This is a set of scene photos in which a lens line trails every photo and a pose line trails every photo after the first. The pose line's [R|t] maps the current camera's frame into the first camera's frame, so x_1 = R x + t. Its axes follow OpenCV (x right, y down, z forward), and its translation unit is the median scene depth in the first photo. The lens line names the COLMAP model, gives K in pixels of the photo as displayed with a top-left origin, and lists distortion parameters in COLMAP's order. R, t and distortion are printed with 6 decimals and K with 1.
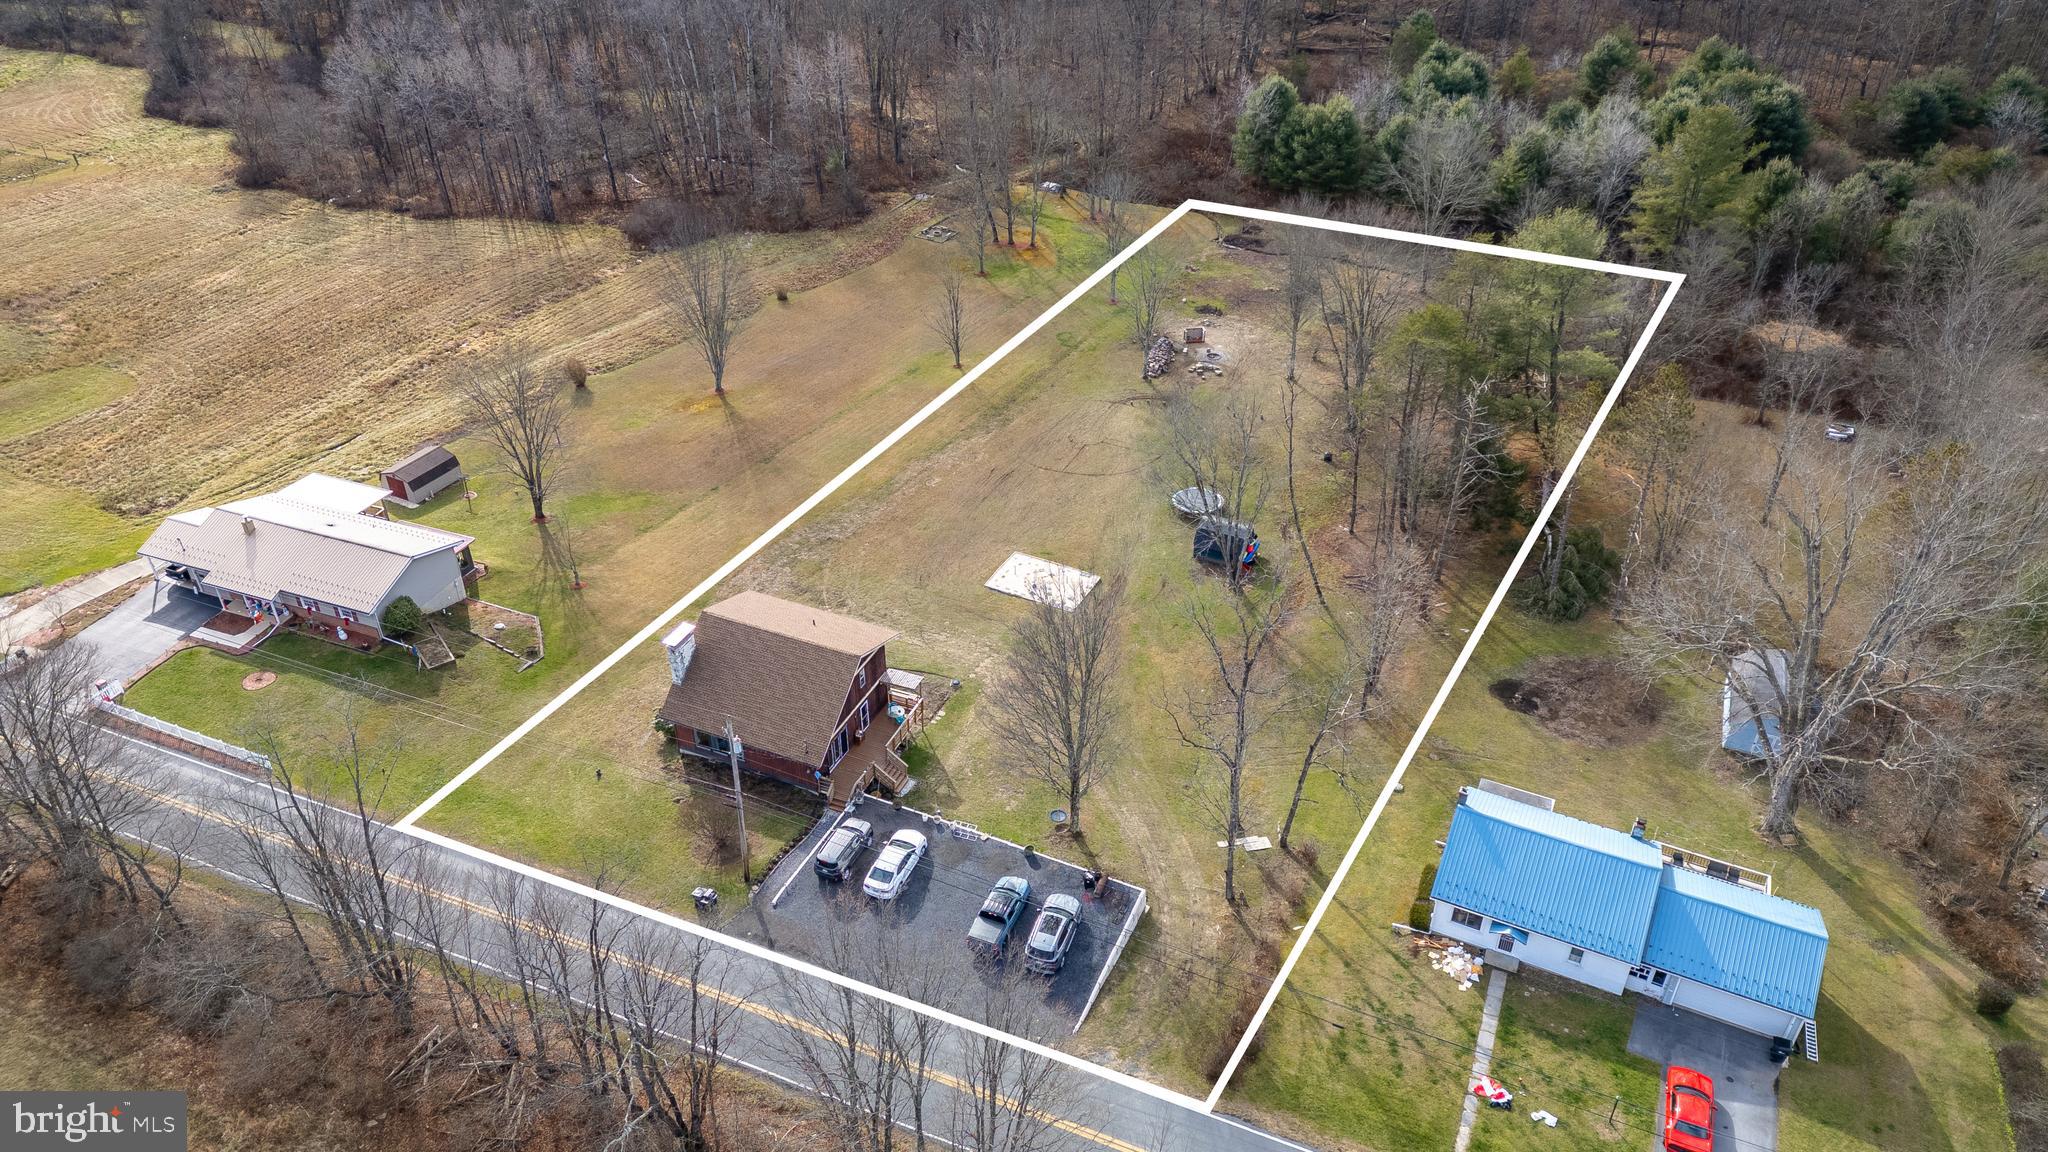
lens RADIAL K [[1459.9, 0, 1024.0], [0, 1459.9, 576.0], [0, 0, 1]] dist [0.085133, -0.096737]
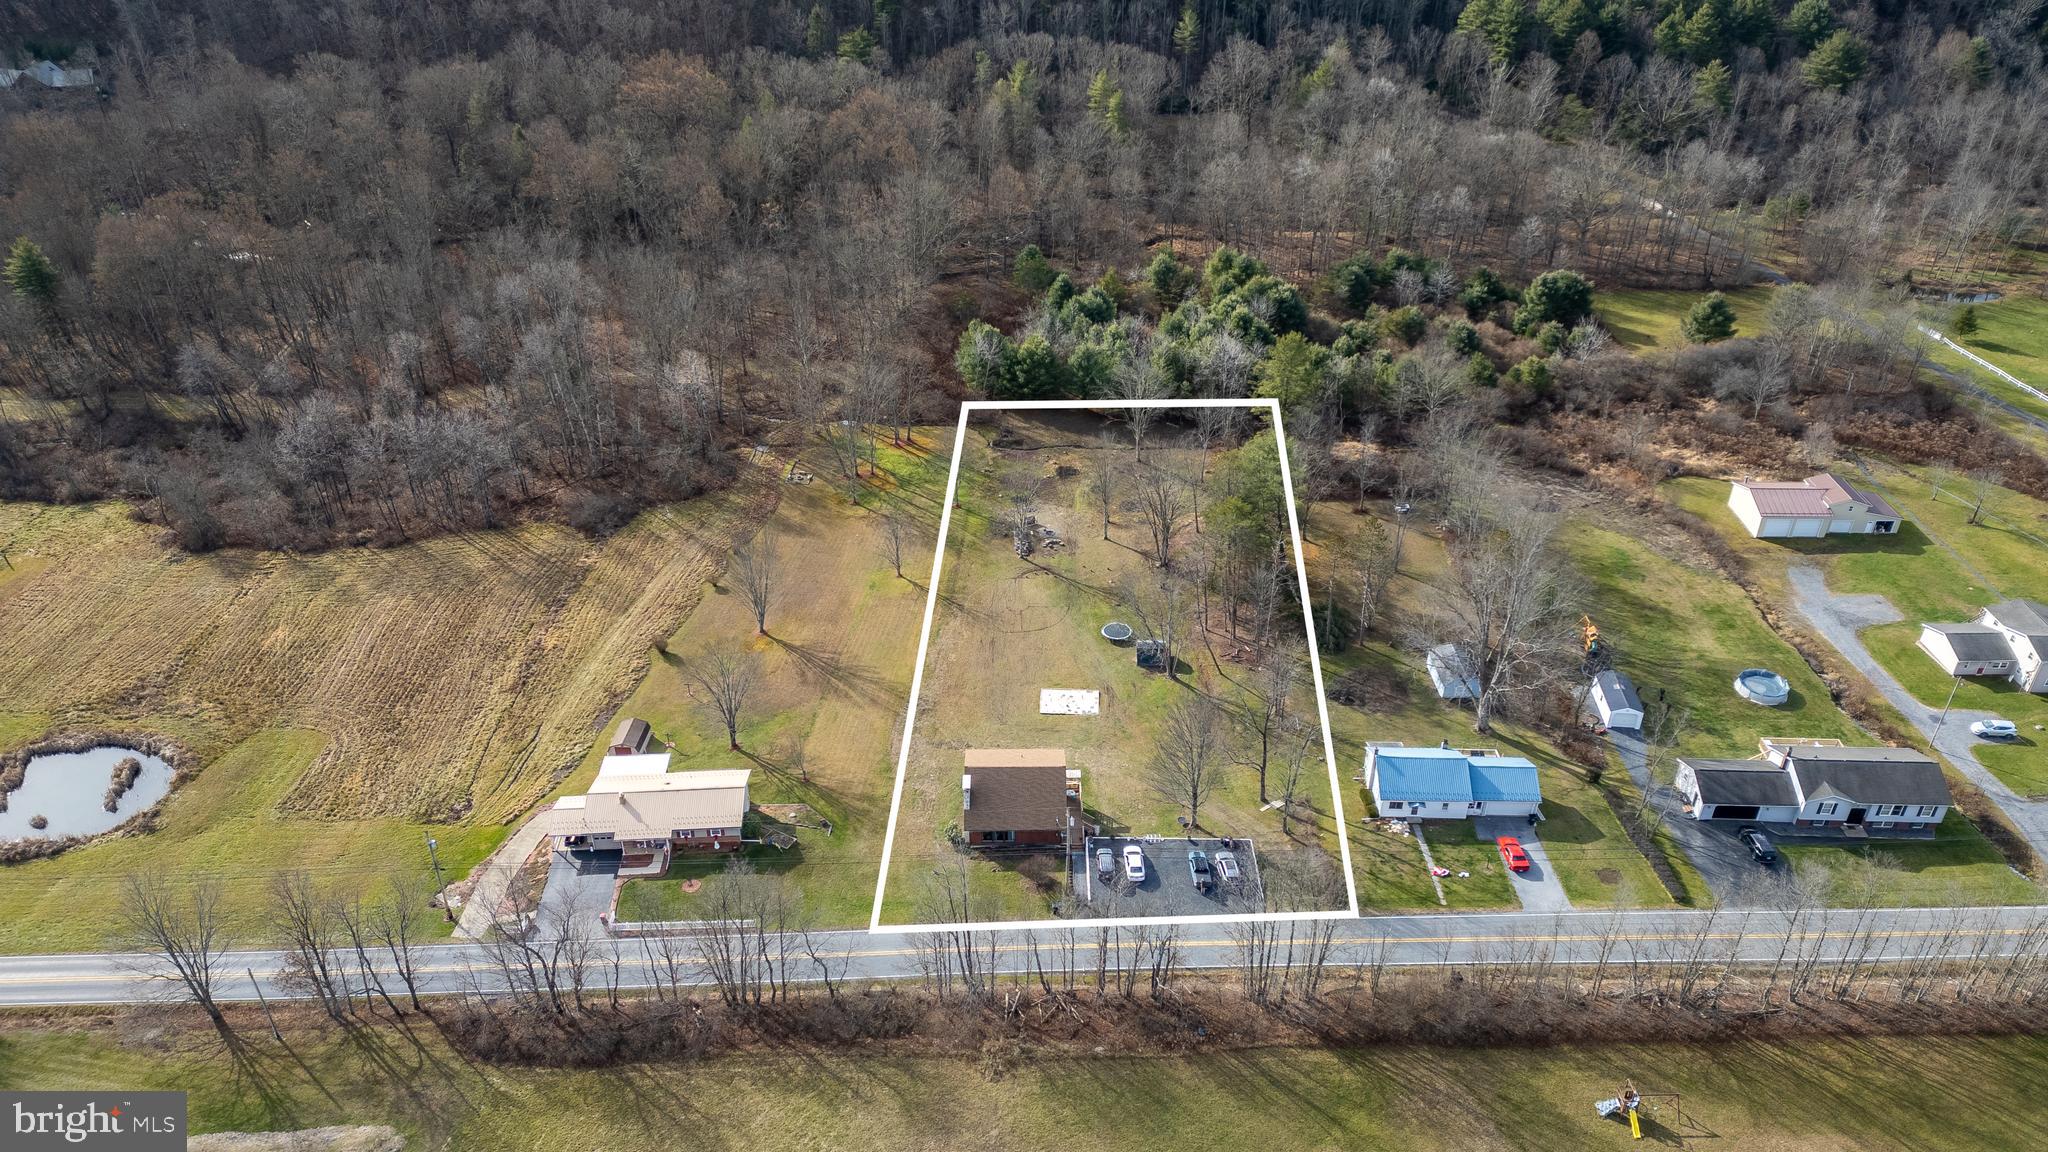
lens RADIAL K [[1459.9, 0, 1024.0], [0, 1459.9, 576.0], [0, 0, 1]] dist [0.085133, -0.096737]
pose [[0.908503, -0.225010, 0.352127, -0.676175], [0.237956, 0.971253, 0.006696, -0.183028], [-0.343511, 0.077708, 0.935928, -0.656702]]
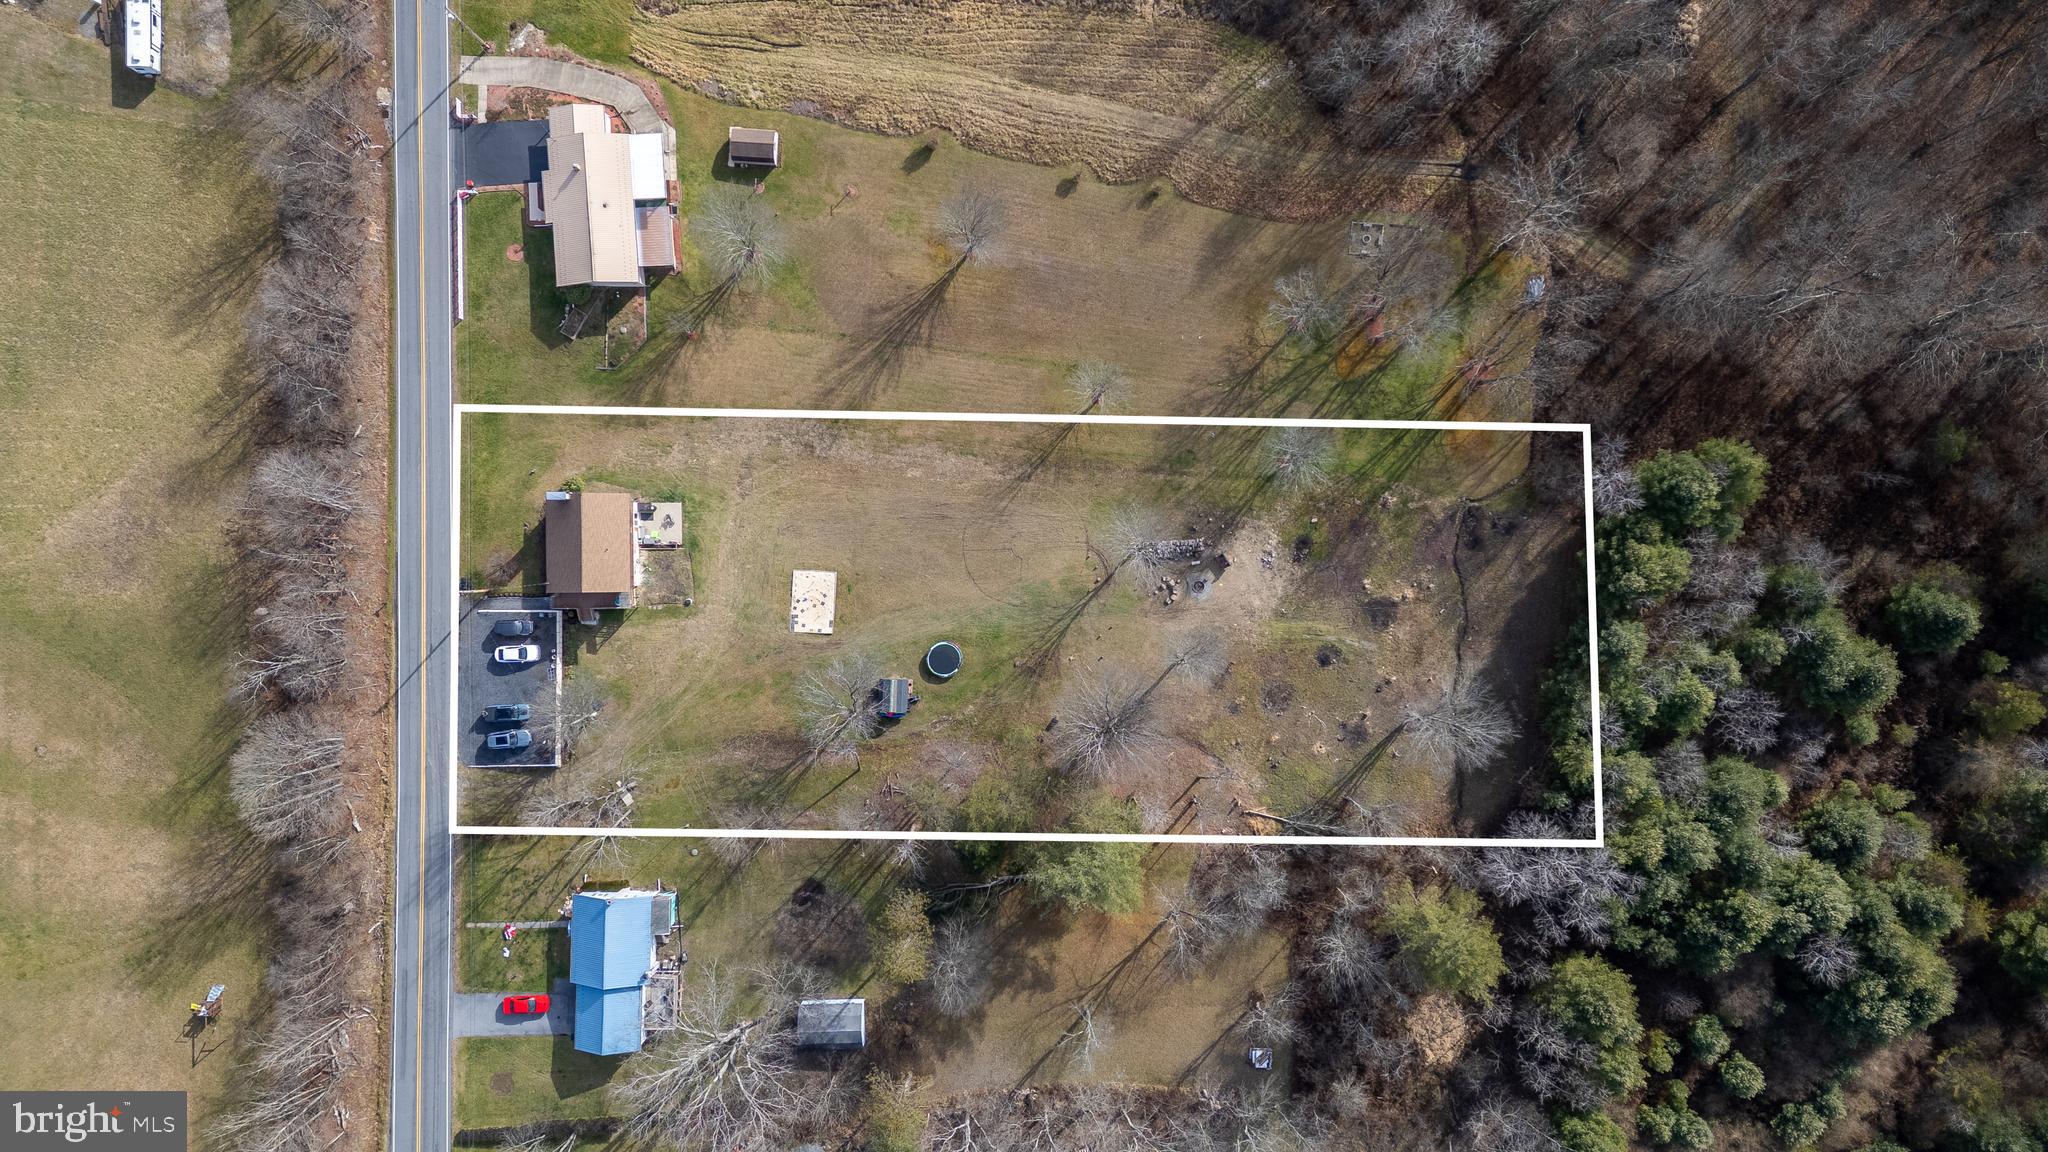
lens RADIAL K [[1459.9, 0, 1024.0], [0, 1459.9, 576.0], [0, 0, 1]] dist [0.085133, -0.096737]
pose [[0.419148, 0.907589, -0.024433, 0.139140], [-0.491383, 0.249398, 0.834472, -1.626496], [0.763451, -0.337761, 0.550509, 0.350029]]
